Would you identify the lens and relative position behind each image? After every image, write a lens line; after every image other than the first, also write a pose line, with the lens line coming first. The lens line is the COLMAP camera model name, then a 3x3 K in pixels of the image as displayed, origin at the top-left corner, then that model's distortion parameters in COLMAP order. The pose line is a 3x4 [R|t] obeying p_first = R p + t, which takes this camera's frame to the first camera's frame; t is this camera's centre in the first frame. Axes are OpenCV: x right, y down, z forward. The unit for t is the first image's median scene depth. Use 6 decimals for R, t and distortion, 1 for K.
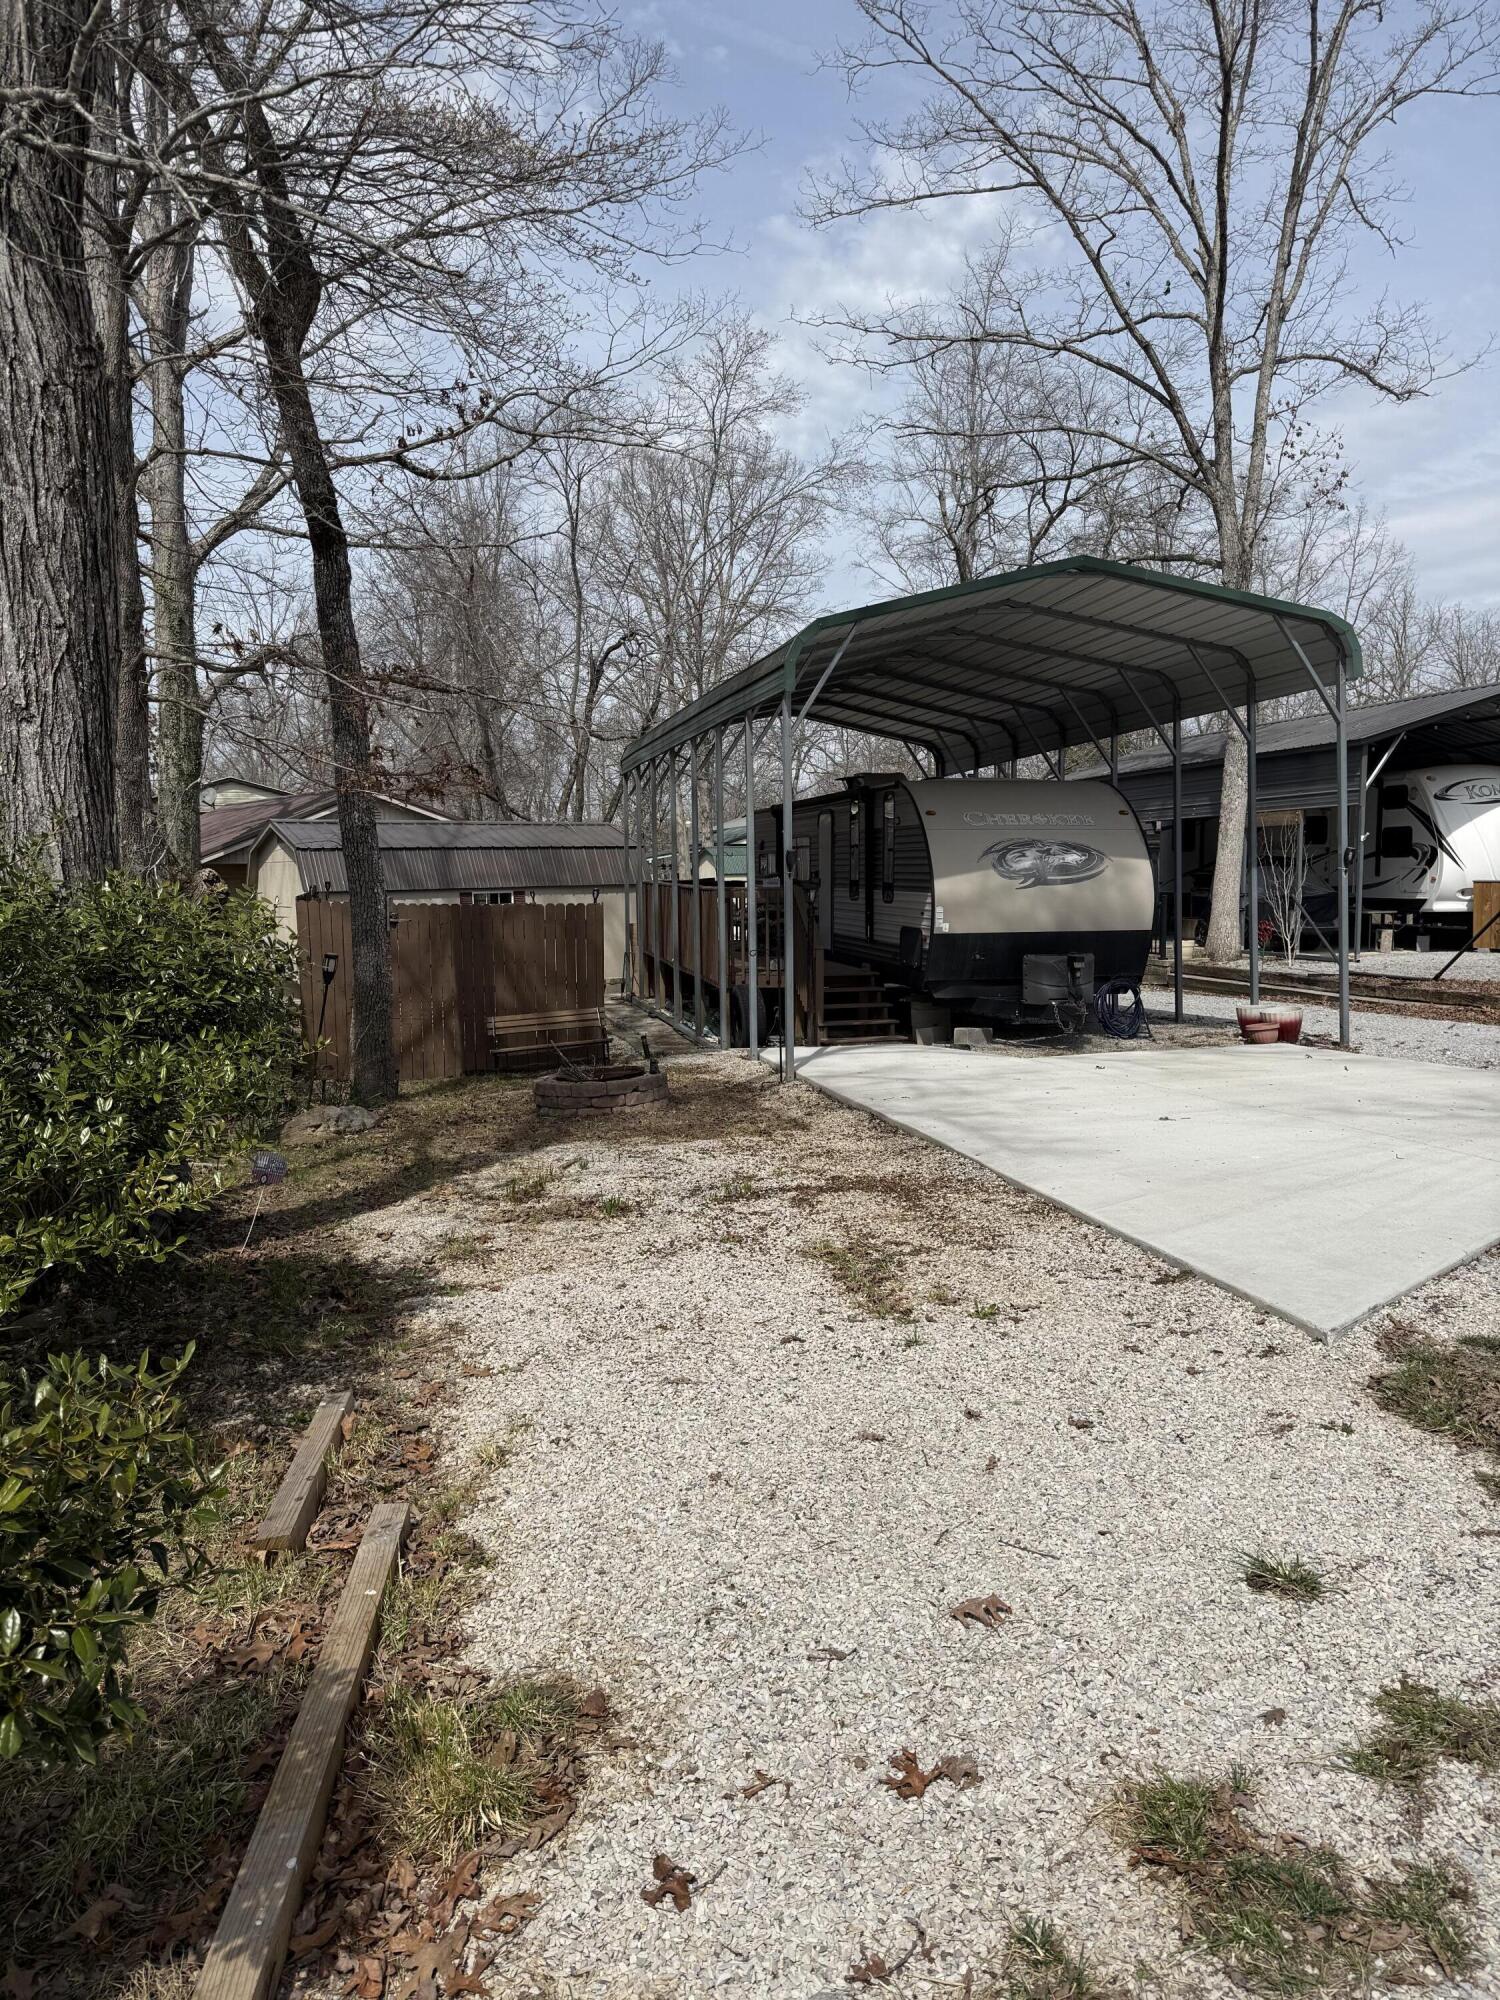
lens RADIAL K [[1443.0, 0, 766.6], [0, 1443.0, 1004.8], [0, 0, 1]] dist [0.042494, -0.047771]
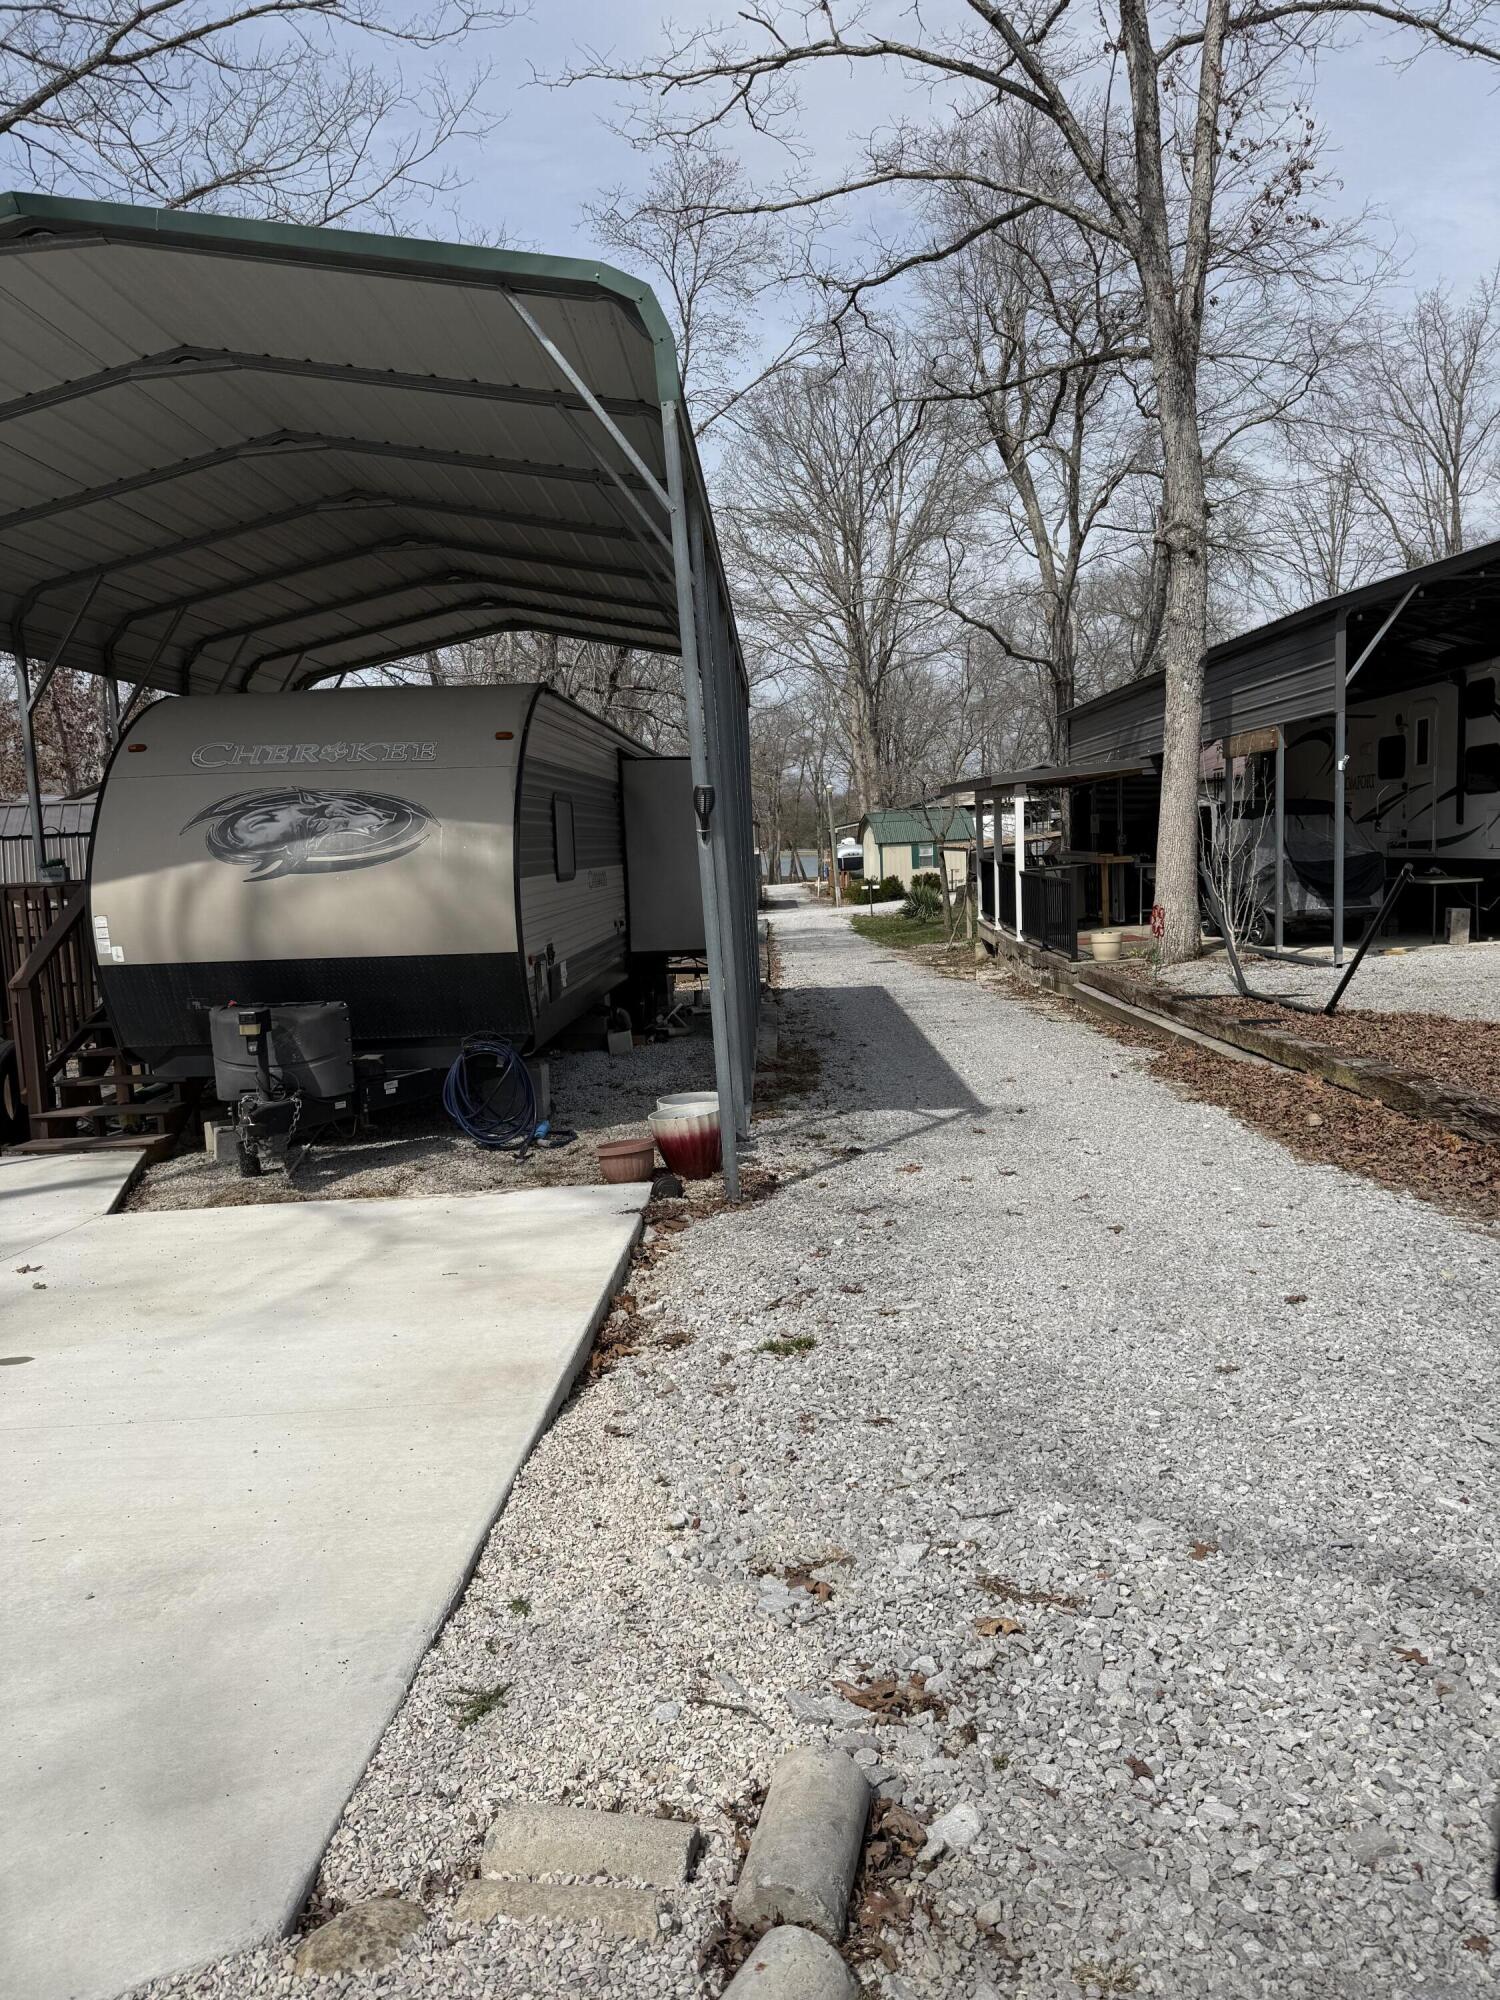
lens RADIAL K [[1443.0, 0, 751.3], [0, 1443.0, 1002.8], [0, 0, 1]] dist [0.042494, -0.047771]
pose [[0.964382, -0.001927, -0.264505, 0.510302], [0.007496, 0.999771, 0.020049, -0.044049], [0.264406, -0.021318, 0.964176, 0.524900]]
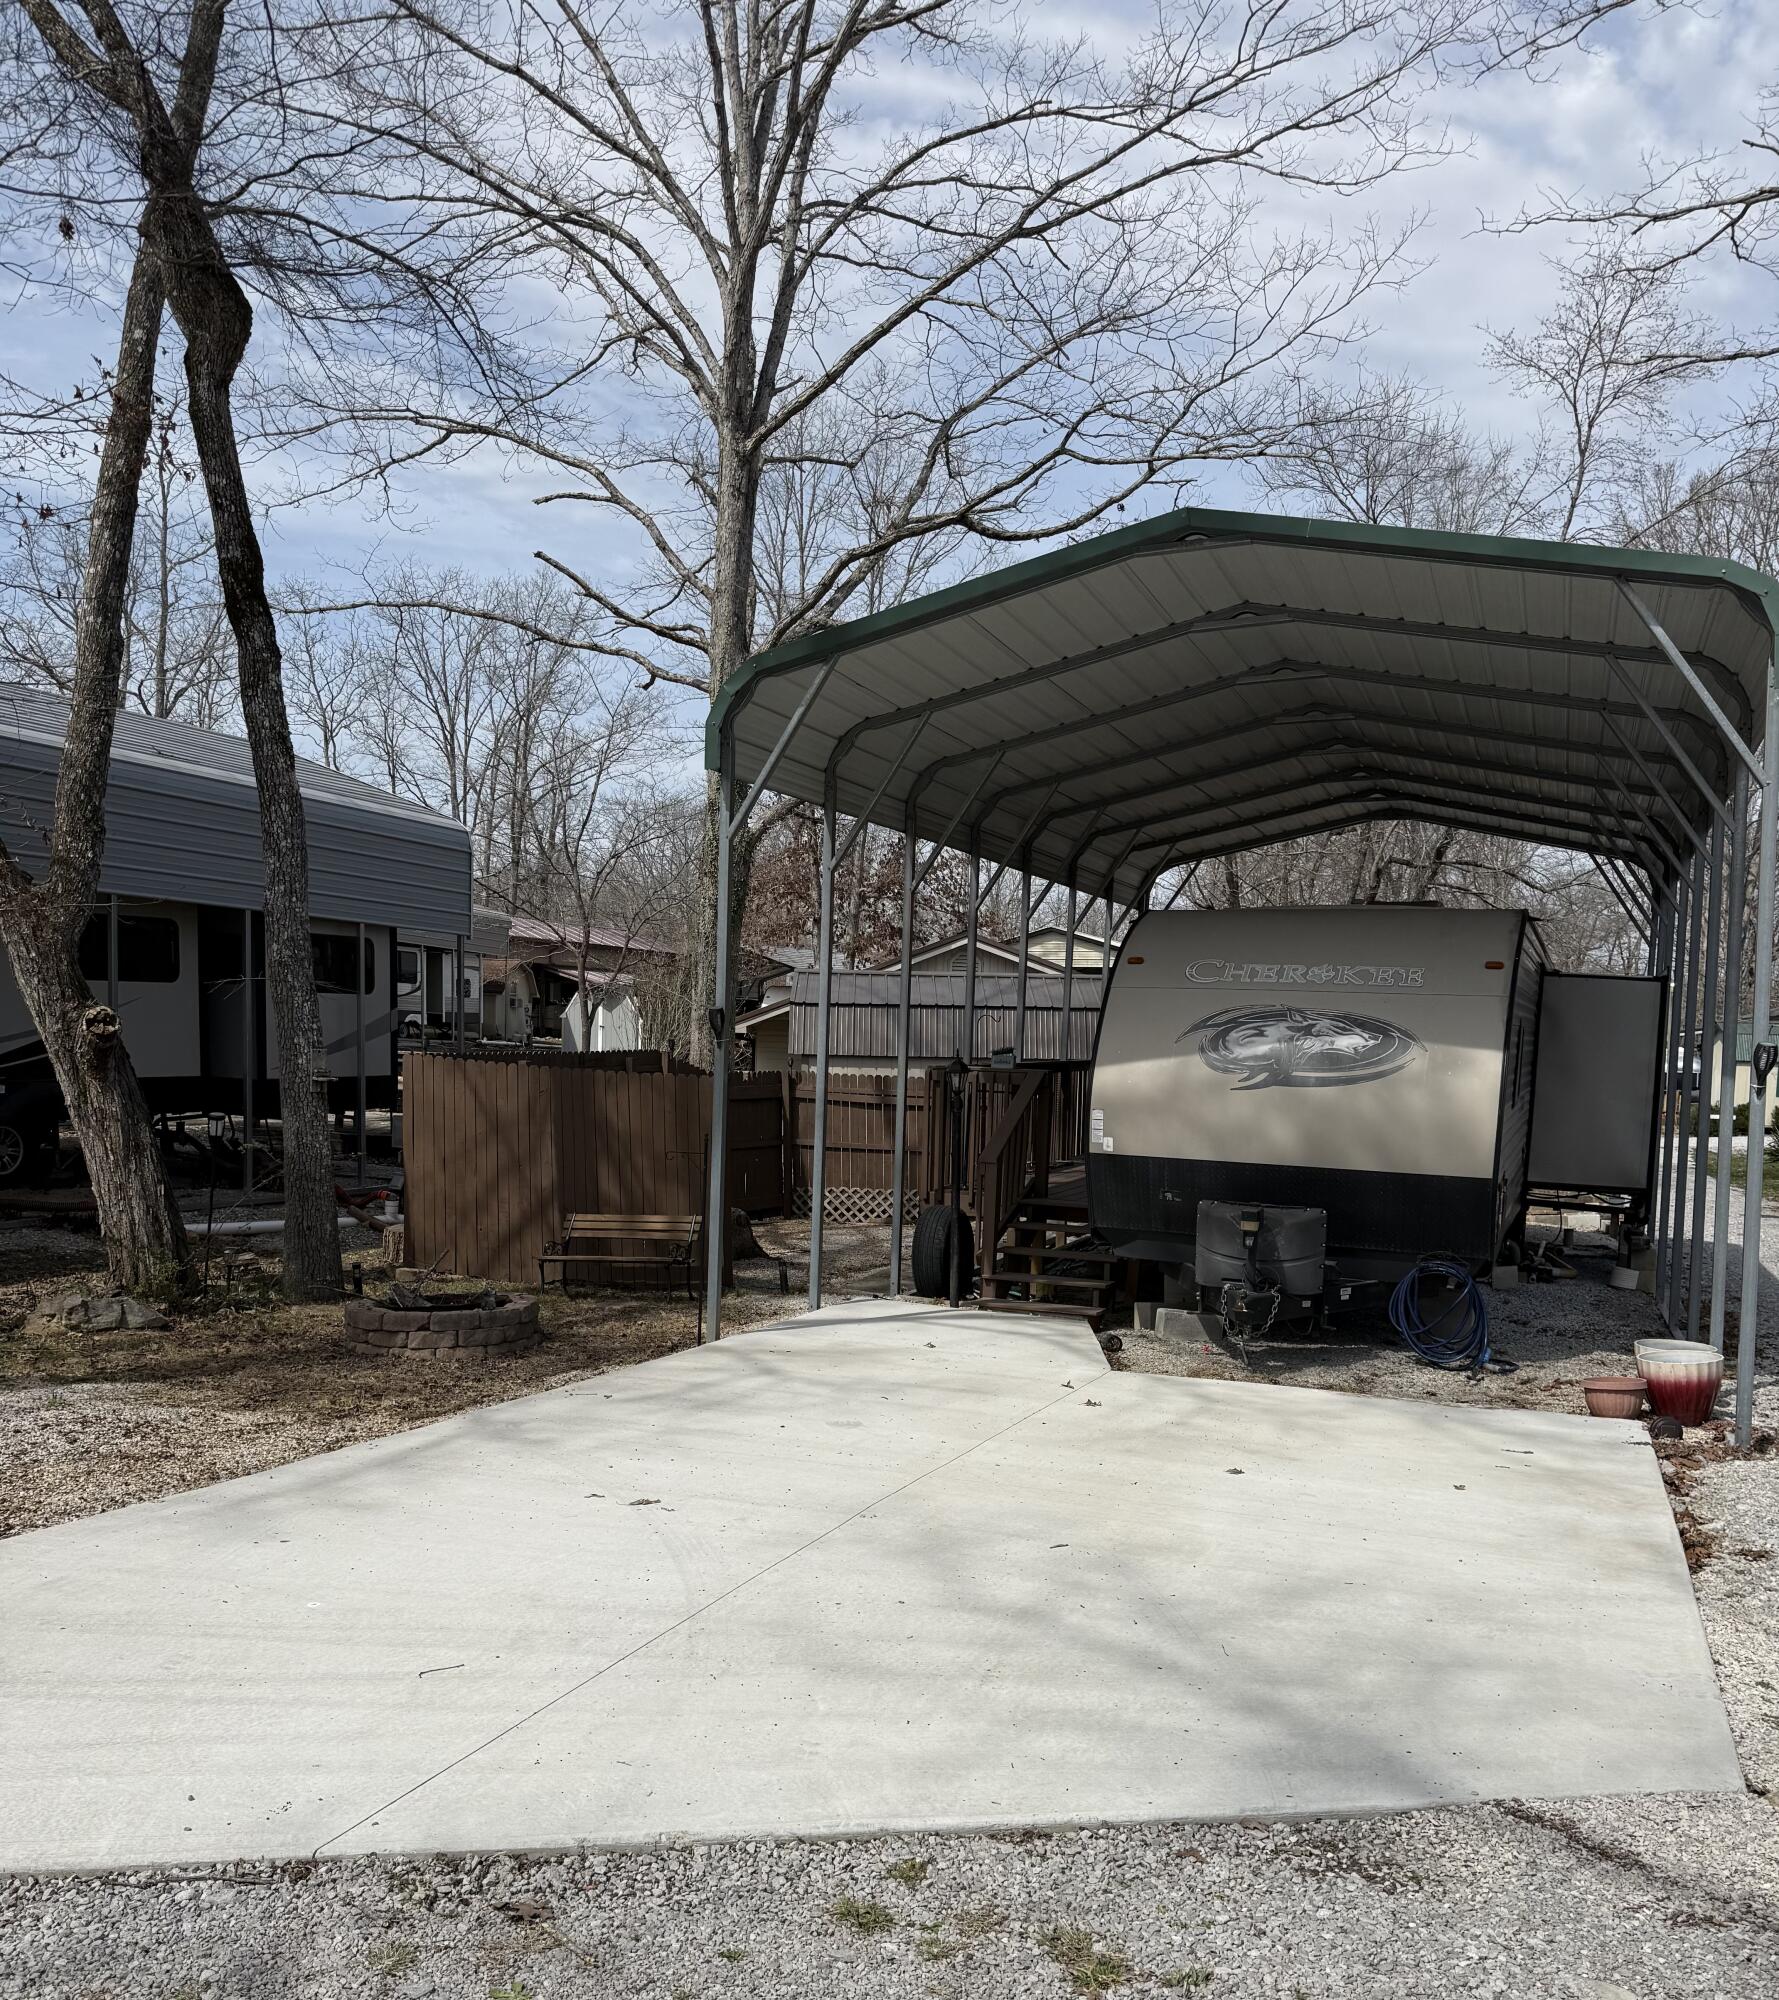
lens RADIAL K [[1703.8, 0, 870.6], [0, 1703.8, 1190.6], [0, 0, 1]] dist [0.041008, -0.048906]
pose [[0.810647, 0.092692, -0.578152, 0.468288], [-0.095638, 0.995091, 0.025441, -0.042816], [0.577672, 0.034670, 0.815532, 0.345494]]
